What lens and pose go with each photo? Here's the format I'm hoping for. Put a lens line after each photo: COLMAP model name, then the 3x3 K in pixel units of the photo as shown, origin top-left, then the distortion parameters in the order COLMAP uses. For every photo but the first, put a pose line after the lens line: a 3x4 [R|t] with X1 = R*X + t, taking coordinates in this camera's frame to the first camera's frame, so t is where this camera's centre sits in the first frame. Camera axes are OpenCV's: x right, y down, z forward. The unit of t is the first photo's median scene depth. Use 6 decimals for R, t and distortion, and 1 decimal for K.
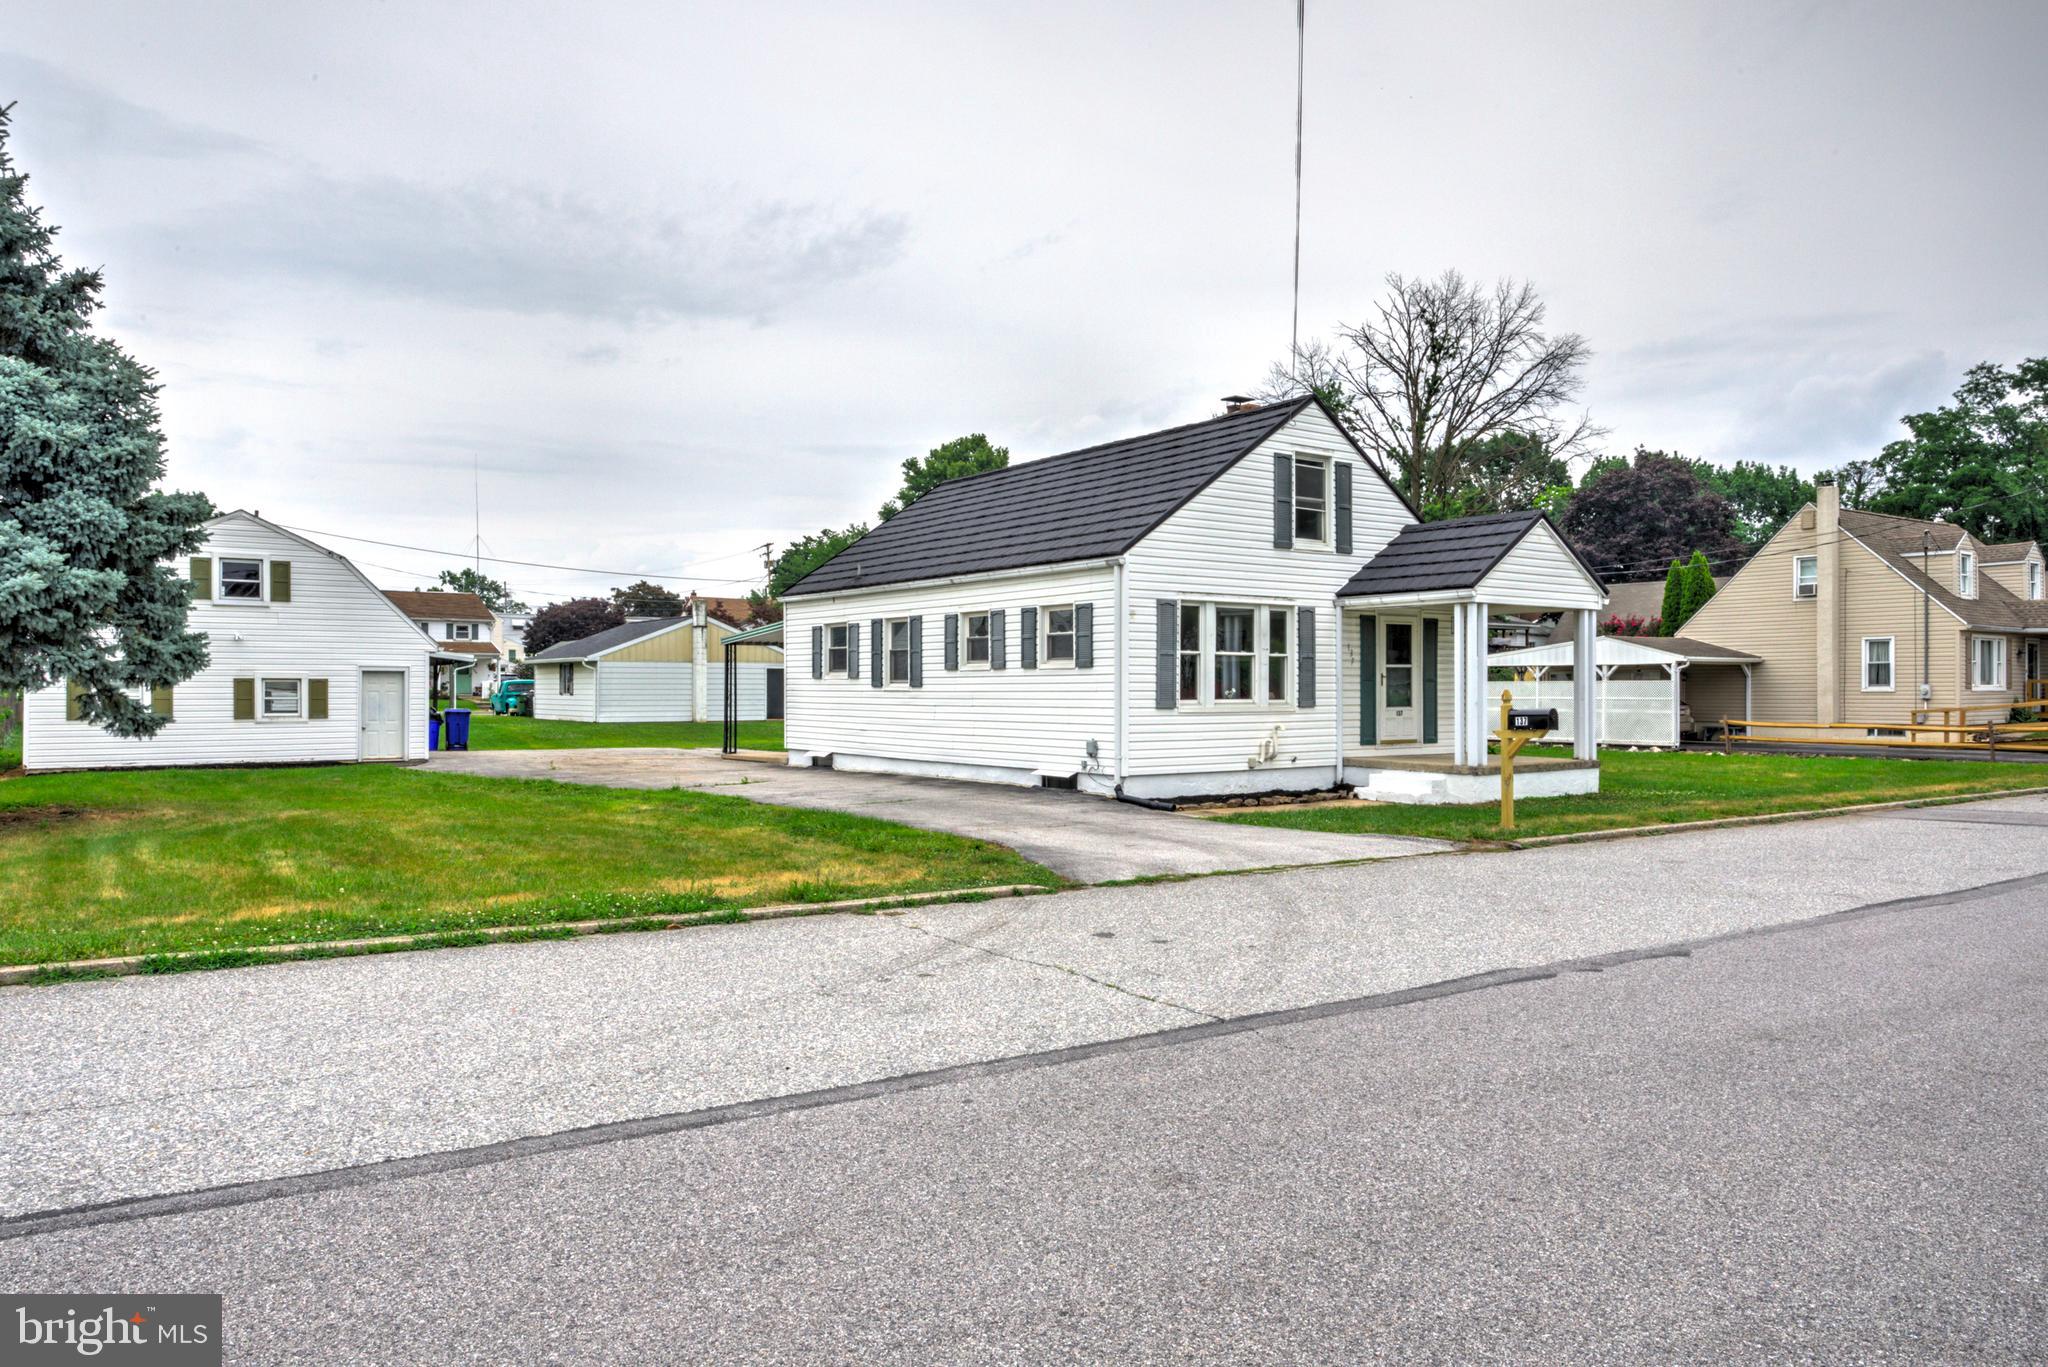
lens RADIAL K [[1395.6, 0, 1024.0], [0, 1395.6, 683.5], [0, 0, 1]] dist [-0.010829, -0.001806]
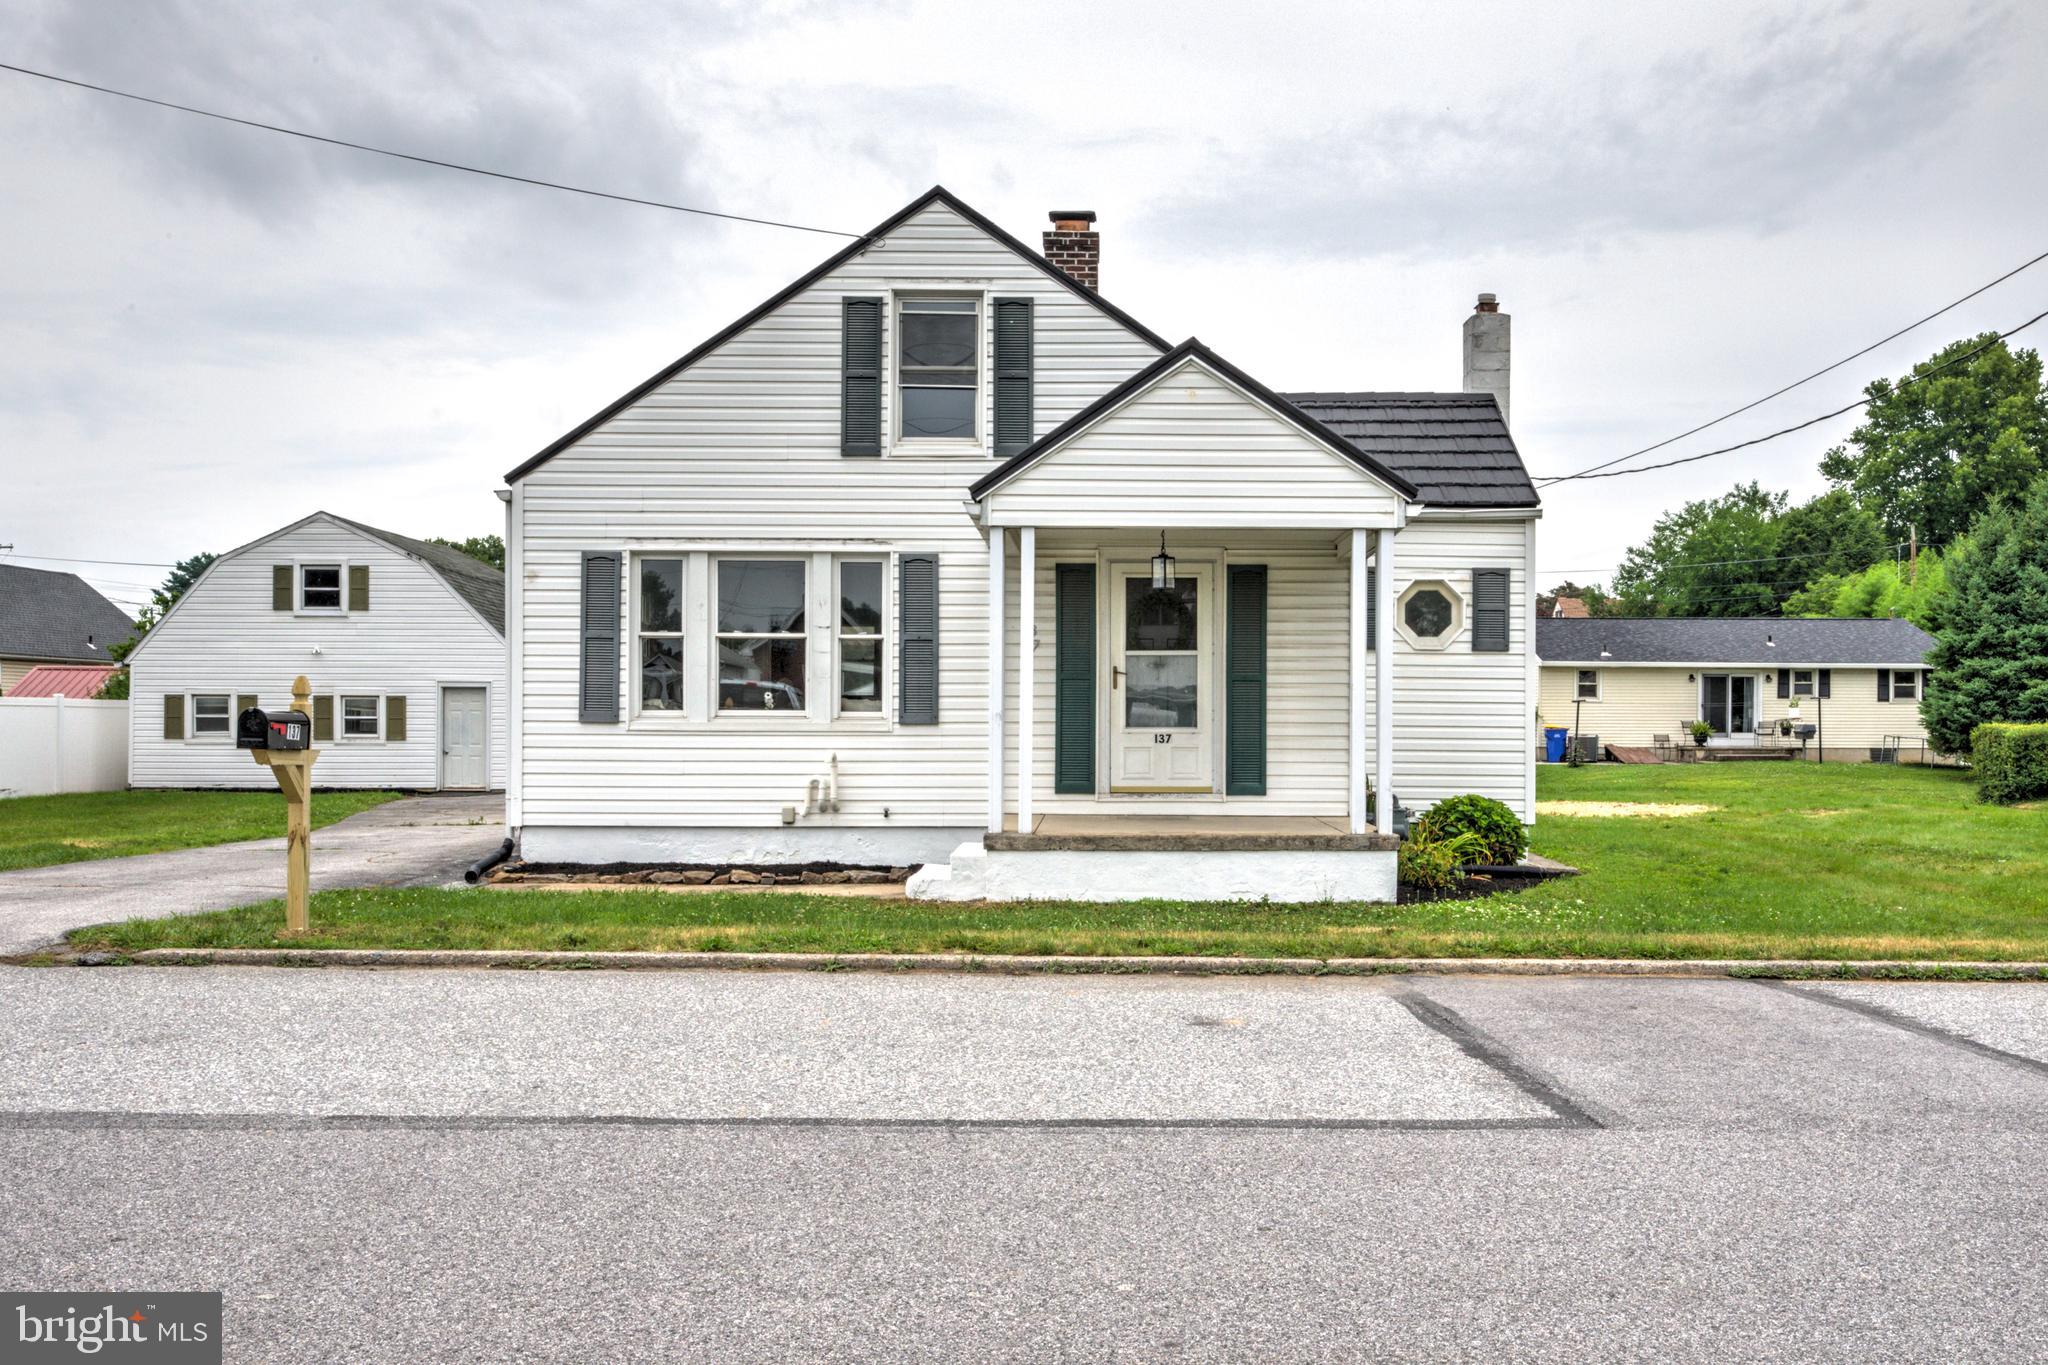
lens RADIAL K [[1808.6, 0, 1107.7], [0, 1808.6, 728.0], [0, 0, 1]] dist [-0.008597, -0.002140]
pose [[0.813095, 0.004036, -0.582117, 0.668687], [-0.001692, 0.999988, 0.004568, 0.013917], [0.582129, -0.002729, 0.813092, 0.405233]]
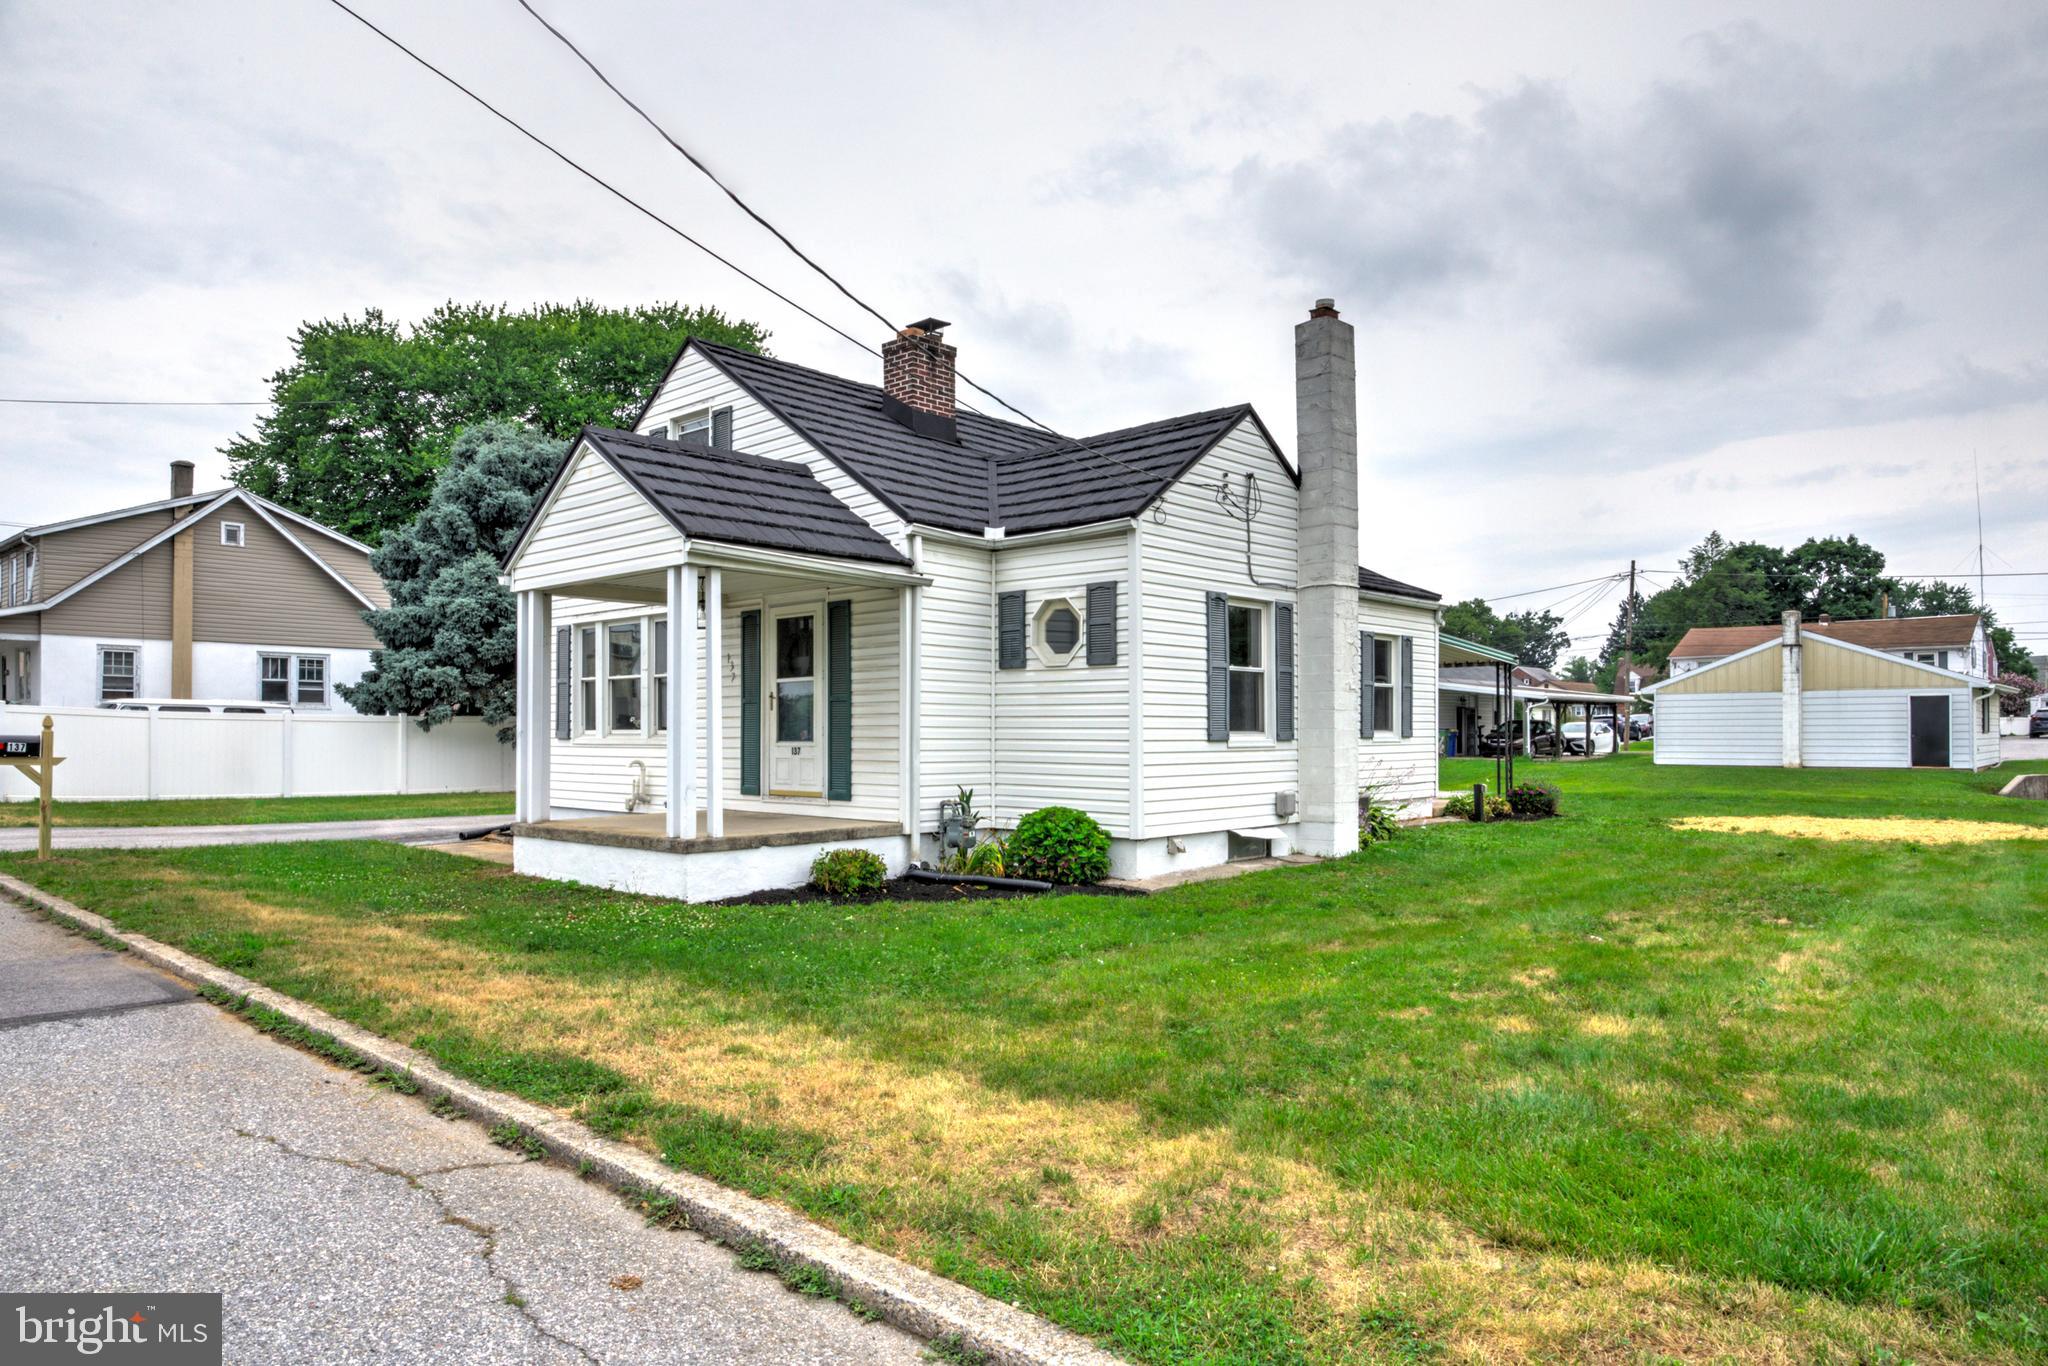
lens RADIAL K [[1239.8, 0, 972.7], [0, 1239.8, 717.8], [0, 0, 1]] dist [-0.002293, -0.000171]
pose [[0.182134, -0.012394, -0.983196, 0.864482], [0.005376, 0.999918, -0.011609, 0.012823], [0.983259, -0.003171, 0.182186, 0.975668]]
